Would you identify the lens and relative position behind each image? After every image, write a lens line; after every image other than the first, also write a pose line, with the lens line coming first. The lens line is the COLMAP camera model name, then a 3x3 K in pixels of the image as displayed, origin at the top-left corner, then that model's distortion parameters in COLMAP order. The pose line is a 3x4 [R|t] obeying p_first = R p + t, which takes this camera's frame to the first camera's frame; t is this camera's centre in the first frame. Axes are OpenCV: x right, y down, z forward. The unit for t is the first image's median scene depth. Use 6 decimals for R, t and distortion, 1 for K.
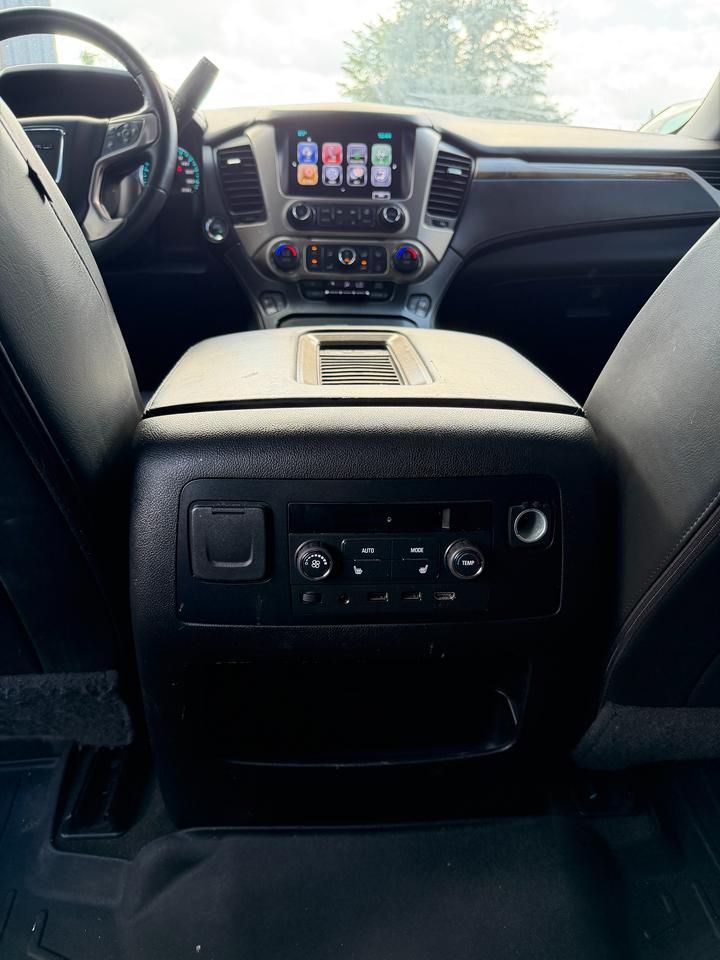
lens RADIAL K [[701.5, 0, 372.0], [0, 701.5, 507.5], [0, 0, 1]] dist [0.036584, -0.038112]
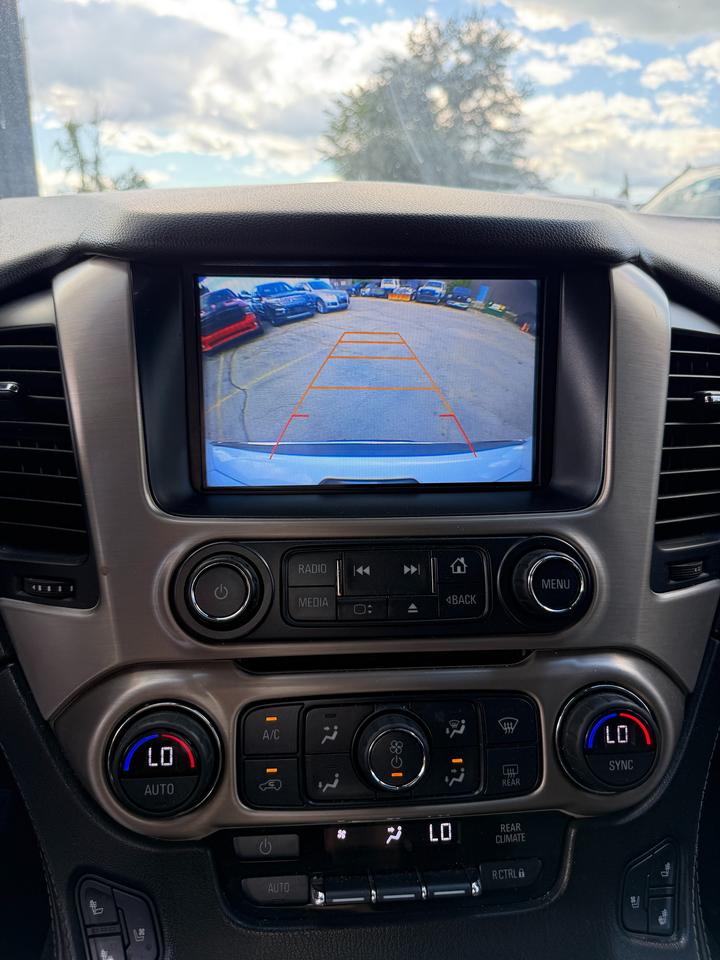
lens RADIAL K [[701.5, 0, 372.0], [0, 701.5, 507.5], [0, 0, 1]] dist [0.036584, -0.038112]
pose [[0.999626, -0.018904, 0.019738, -0.045811], [0.020277, 0.997212, -0.071813, -0.411413], [-0.018326, 0.072186, 0.997223, 0.702275]]
